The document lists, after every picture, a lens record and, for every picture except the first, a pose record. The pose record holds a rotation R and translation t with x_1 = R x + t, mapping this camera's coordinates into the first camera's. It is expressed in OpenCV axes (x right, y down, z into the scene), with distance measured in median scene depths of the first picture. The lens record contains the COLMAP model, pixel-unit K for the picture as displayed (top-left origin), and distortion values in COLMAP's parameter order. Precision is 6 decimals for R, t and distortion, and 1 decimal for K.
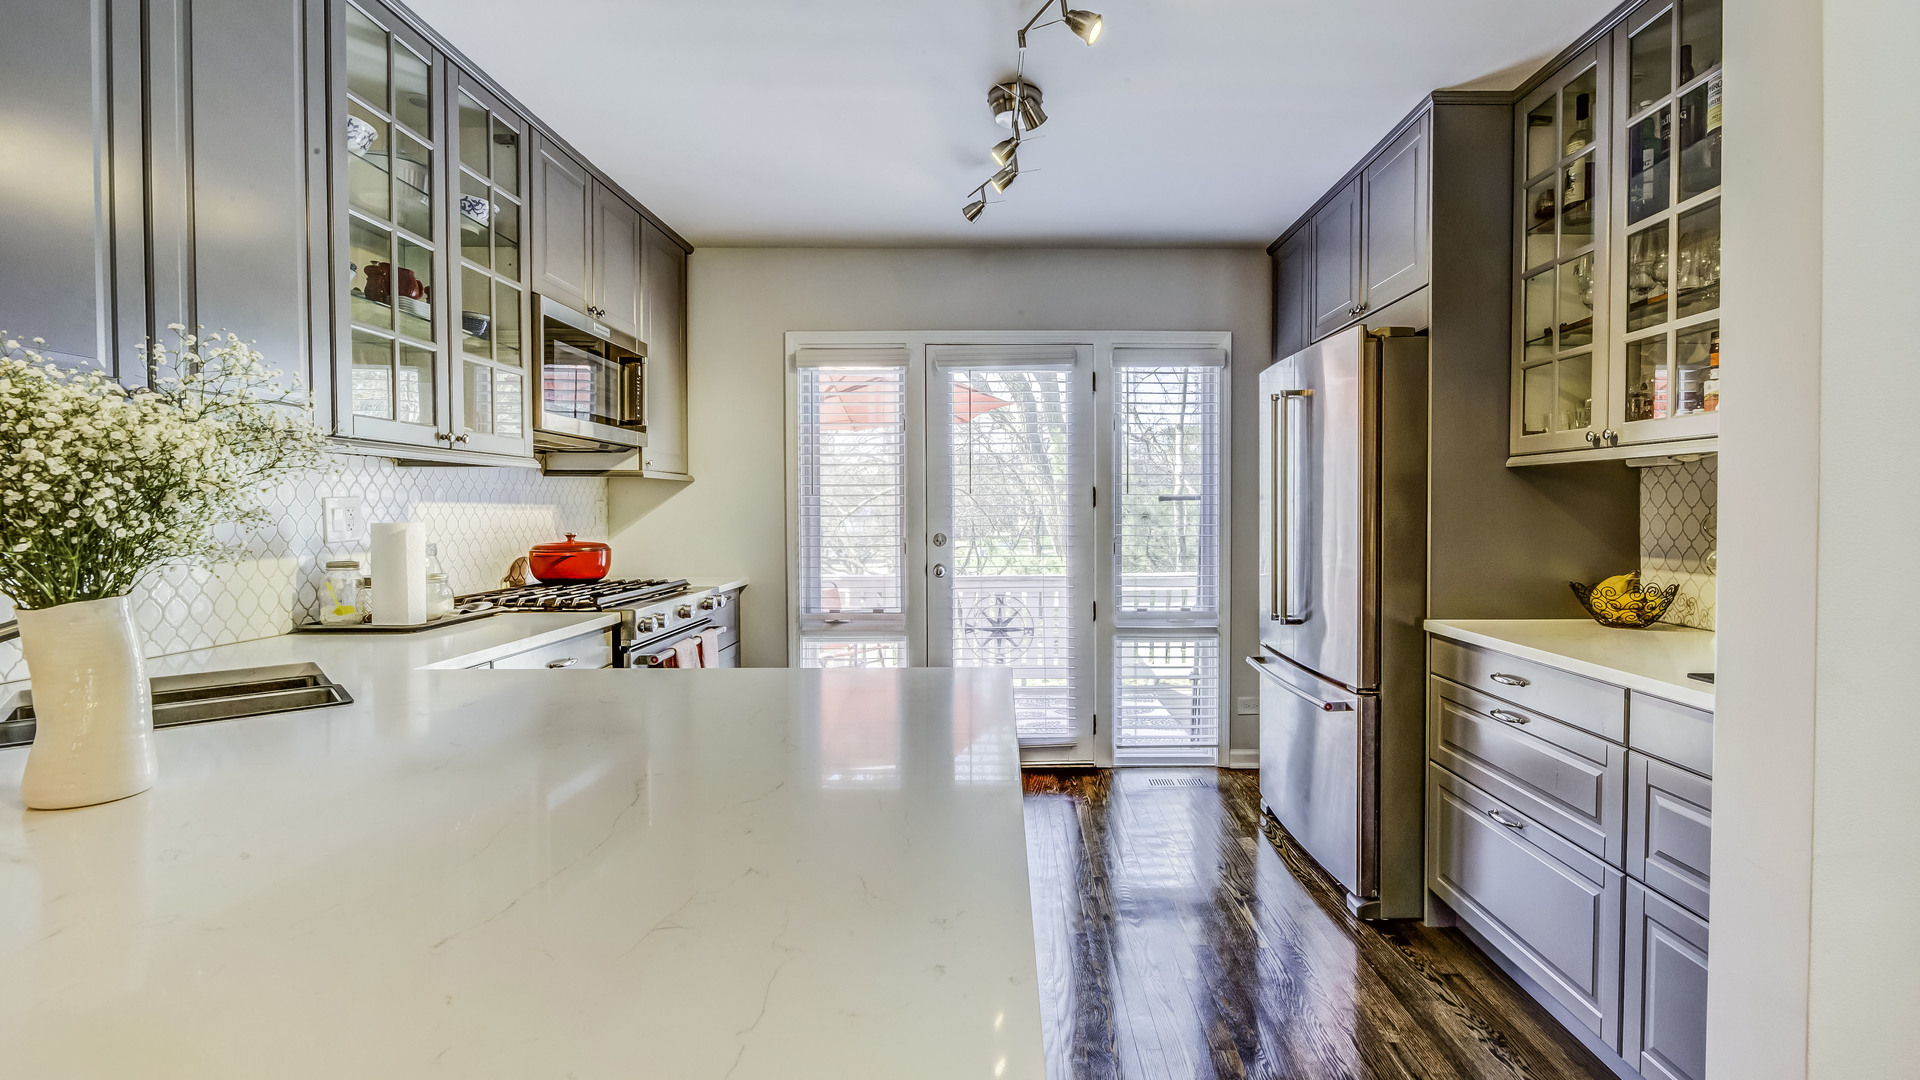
lens RADIAL K [[794.5, 0, 969.1], [0, 794.5, 524.3], [0, 0, 1]] dist [-0.000425, -0.000059]
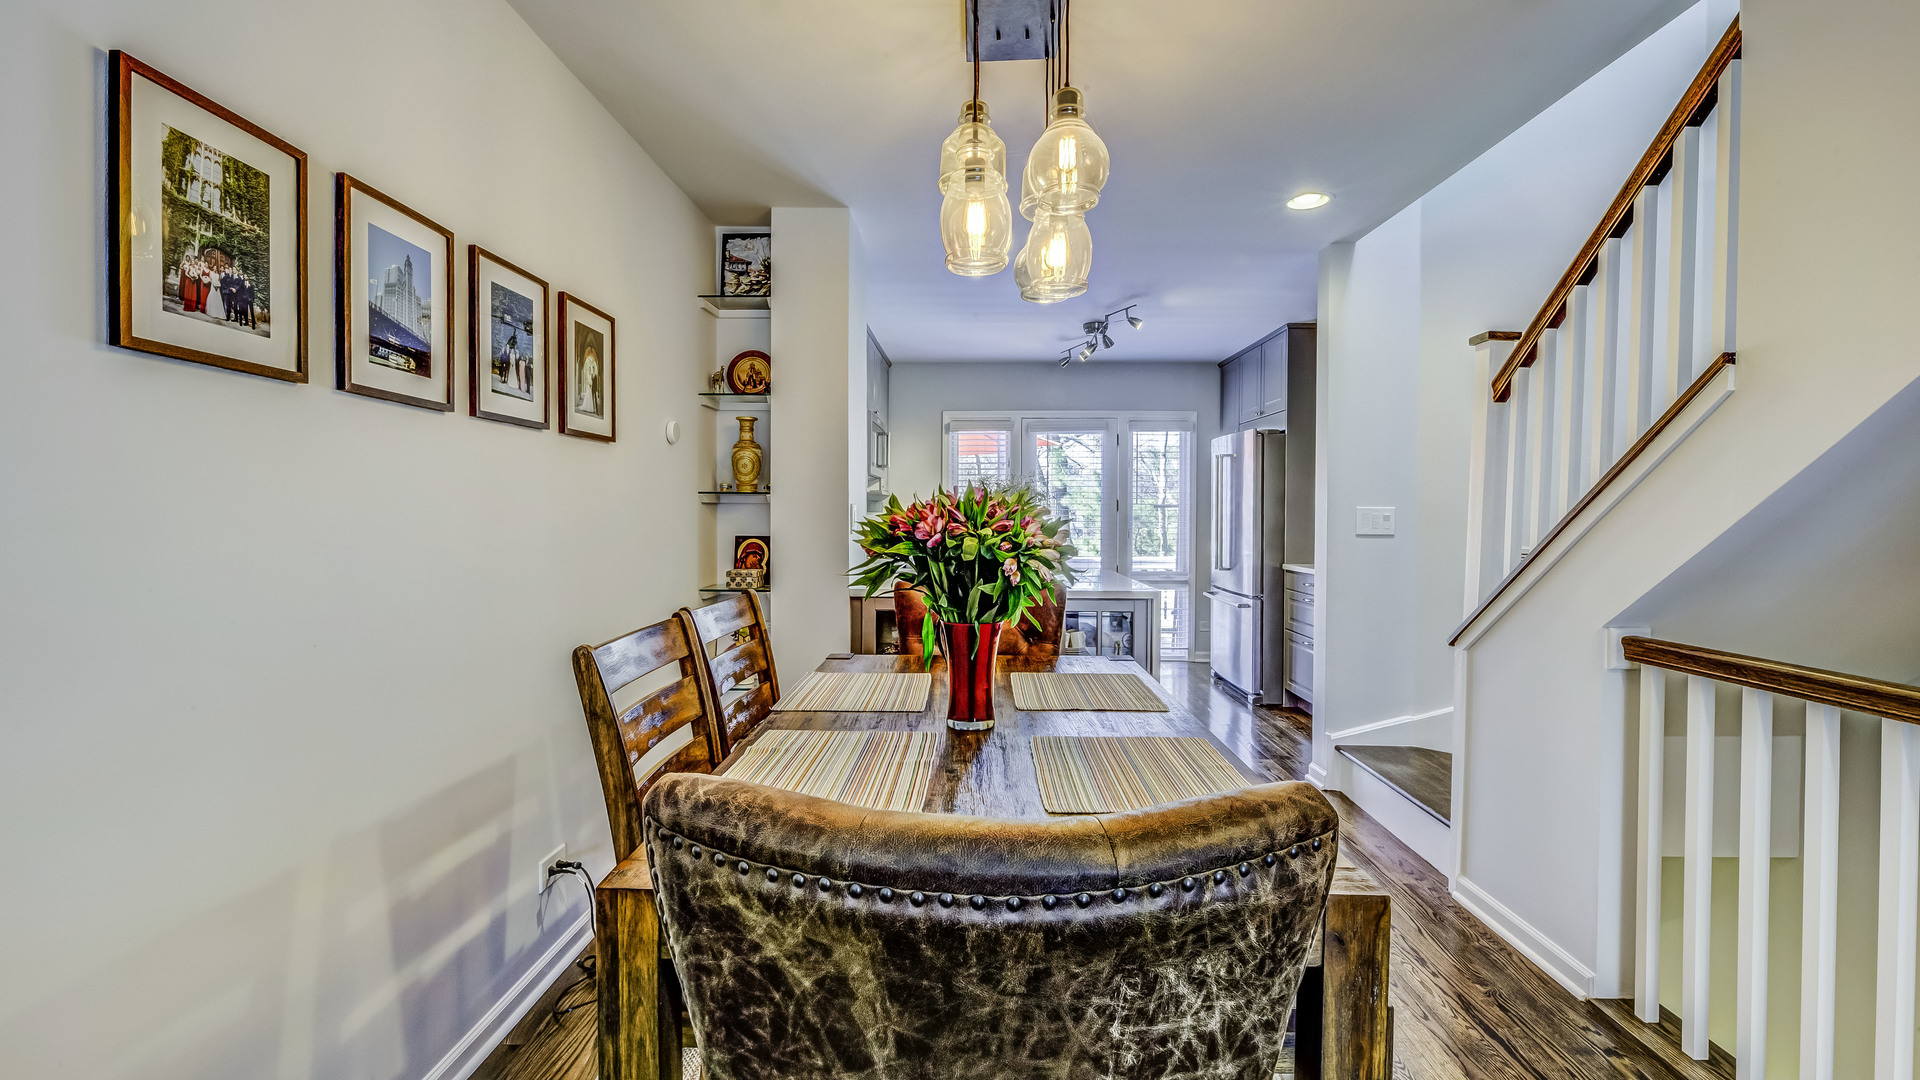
lens RADIAL K [[782.1, 0, 943.0], [0, 782.1, 521.7], [0, 0, 1]] dist [0.000523, 0.000028]
pose [[0.999978, 0.005935, -0.003023, -0.232218], [-0.005965, 0.999933, -0.009939, 0.021255], [0.002964, 0.009957, 0.999946, -0.758898]]
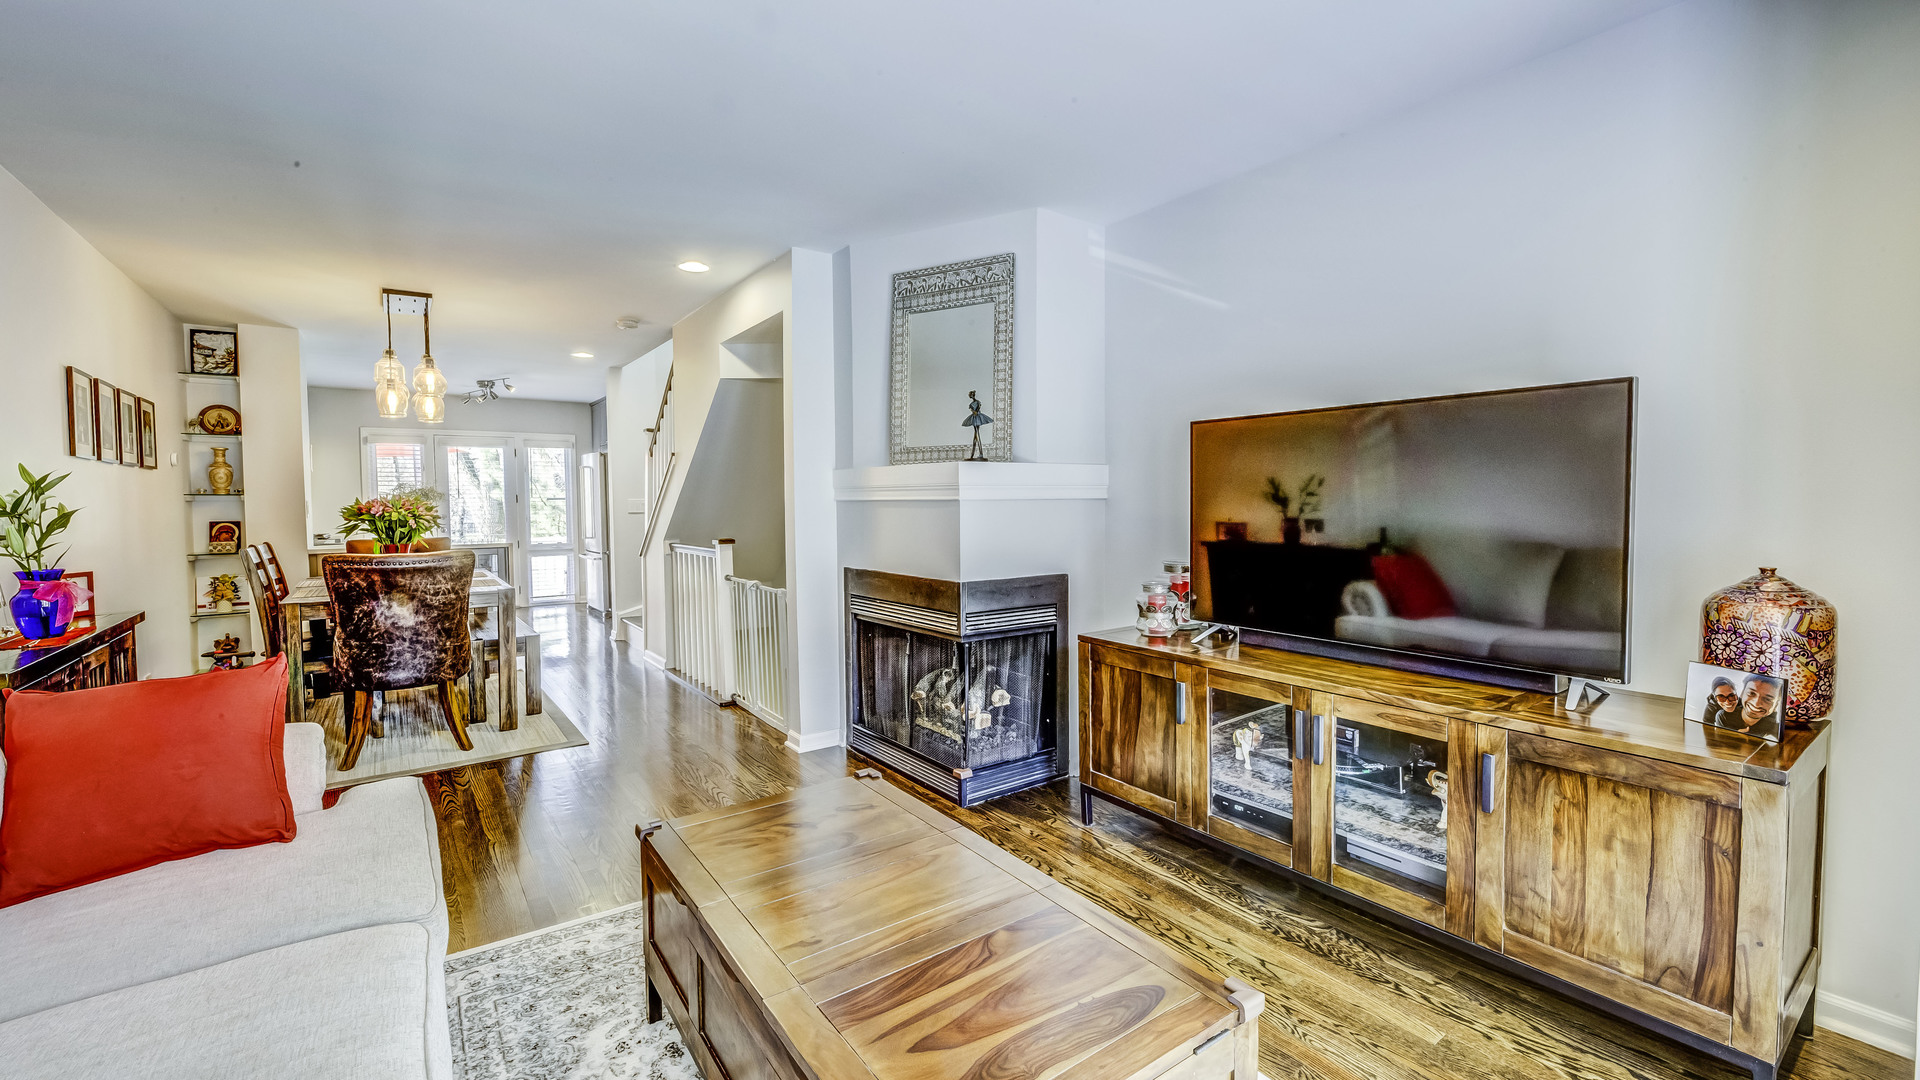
lens RADIAL K [[784.1, 0, 958.2], [0, 784.1, 534.5], [0, 0, 1]] dist [-0.000356, -0.000114]
pose [[0.788882, -0.030957, 0.613764, -0.277973], [0.021487, 0.999509, 0.022796, 0.051344], [-0.614169, -0.004796, 0.789160, -1.869463]]
